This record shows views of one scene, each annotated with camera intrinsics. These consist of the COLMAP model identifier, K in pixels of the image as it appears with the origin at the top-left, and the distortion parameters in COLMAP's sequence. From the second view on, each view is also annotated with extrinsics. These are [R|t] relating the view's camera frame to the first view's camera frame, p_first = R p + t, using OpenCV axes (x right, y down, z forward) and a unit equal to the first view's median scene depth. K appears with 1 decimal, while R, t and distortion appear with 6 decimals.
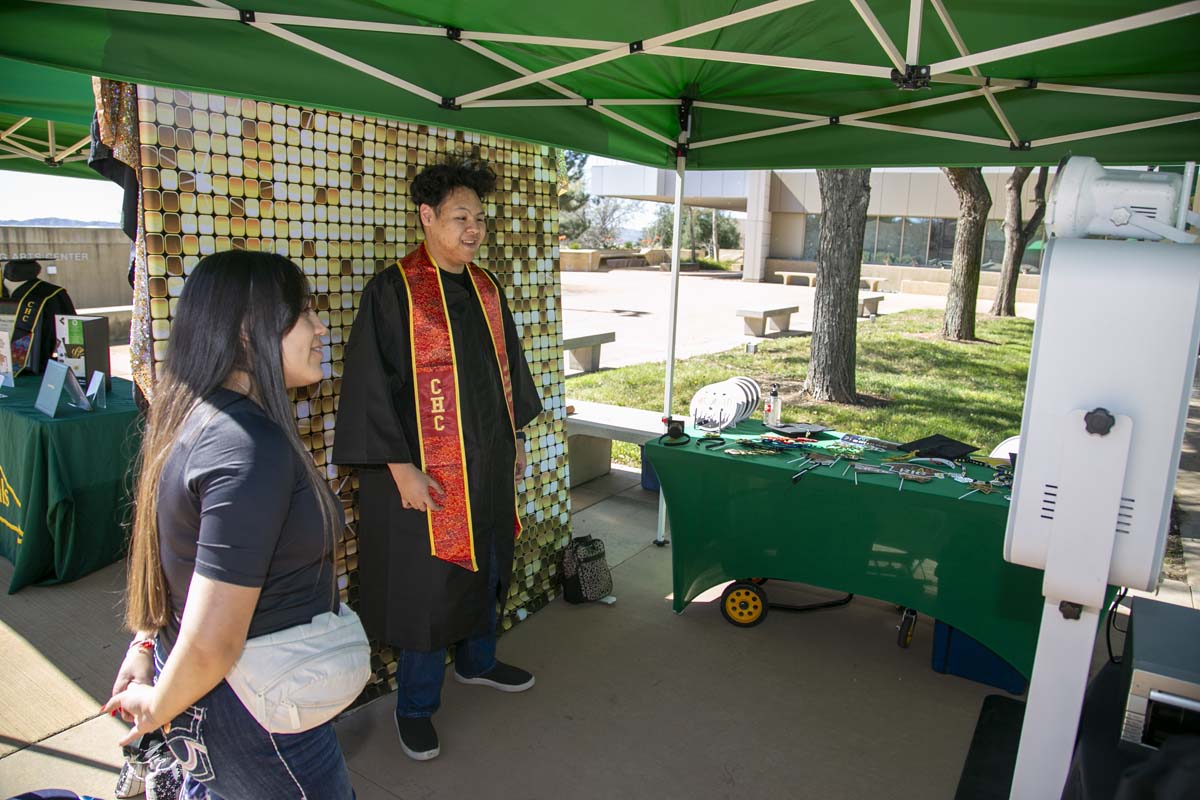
lens RADIAL K [[827.3, 0, 601.7], [0, 827.3, 340.2], [0, 0, 1]] dist [-0.072140, 0.000466]
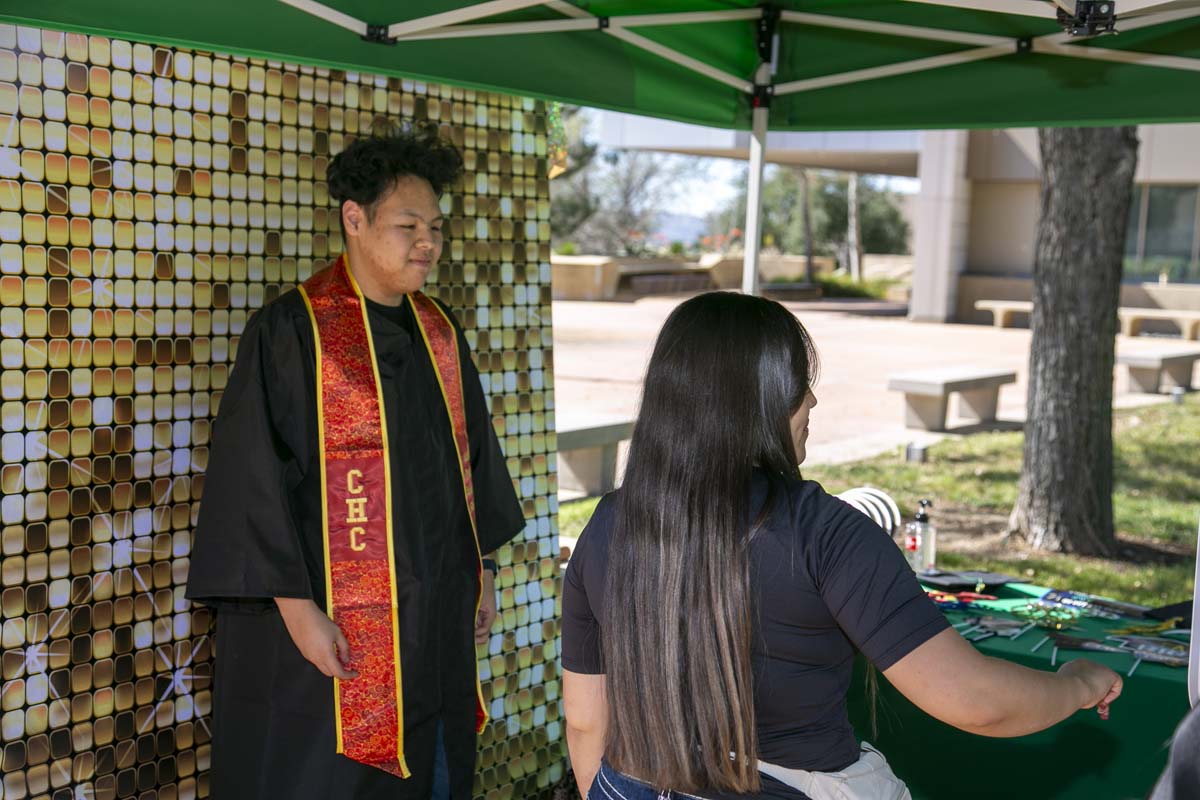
lens RADIAL K [[1703.5, 0, 600.0], [0, 1703.5, 400.0], [0, 0, 1]] dist [0.481145, -1.149837]
pose [[0.999907, 0.006433, -0.012052, -0.001159], [-0.006731, 0.999667, -0.024892, 0.015933], [0.011887, 0.024971, 0.999617, -0.232827]]
